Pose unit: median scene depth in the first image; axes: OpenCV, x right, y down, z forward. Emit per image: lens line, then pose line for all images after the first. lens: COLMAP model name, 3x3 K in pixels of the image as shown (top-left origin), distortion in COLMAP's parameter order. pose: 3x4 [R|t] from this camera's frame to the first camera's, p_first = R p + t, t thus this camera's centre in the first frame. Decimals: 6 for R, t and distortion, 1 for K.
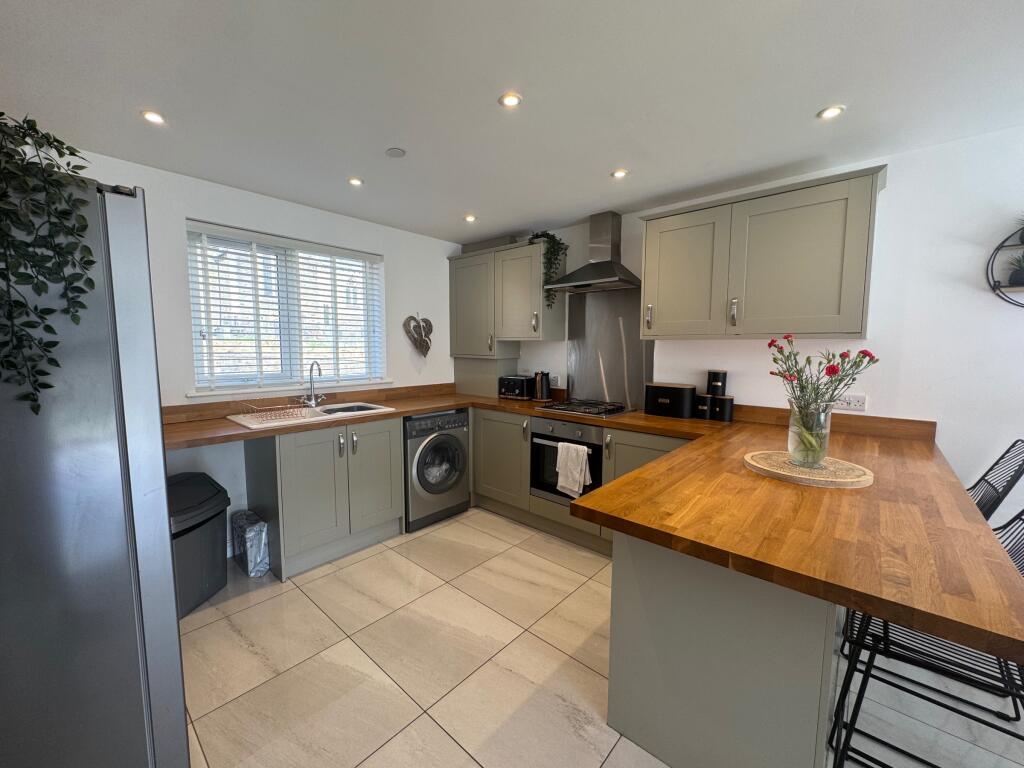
lens RADIAL K [[410.5, 0, 512.3], [0, 410.5, 380.8], [0, 0, 1]] dist [-0.002666, 0.000115]
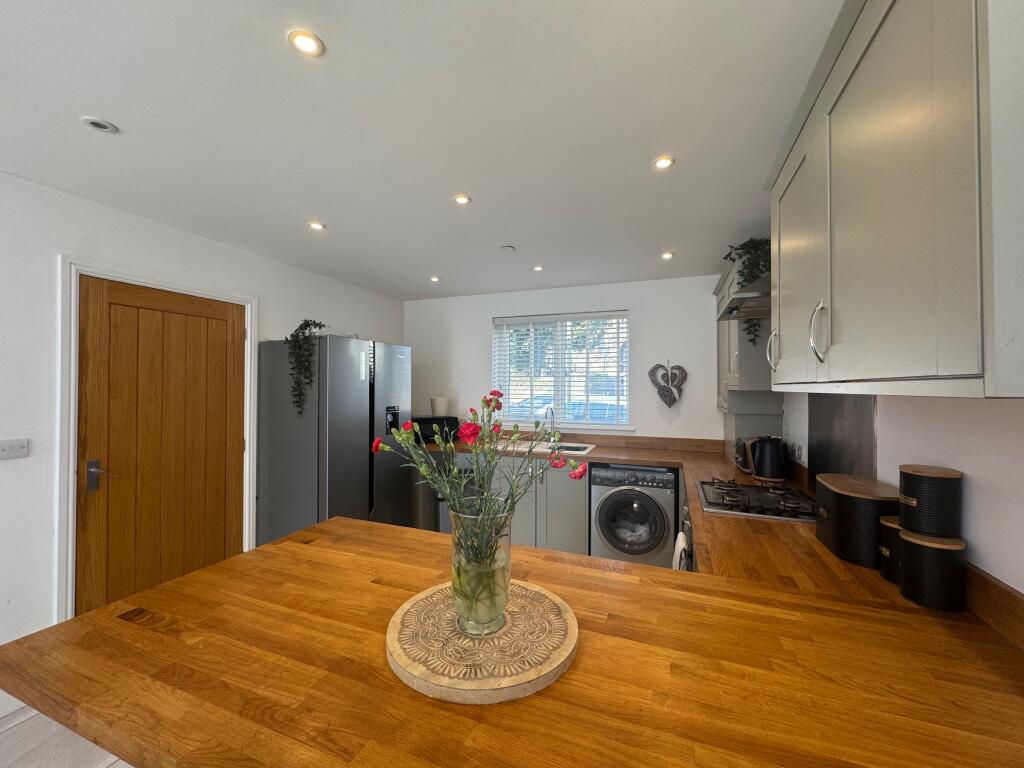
lens RADIAL K [[410.5, 0, 511.7], [0, 410.5, 386.5], [0, 0, 1]] dist [-0.002666, 0.000115]
pose [[0.345508, -0.005798, -0.938398, 0.598942], [-0.083362, 0.995838, -0.036846, -0.046120], [0.934706, 0.090957, 0.343587, 0.388961]]
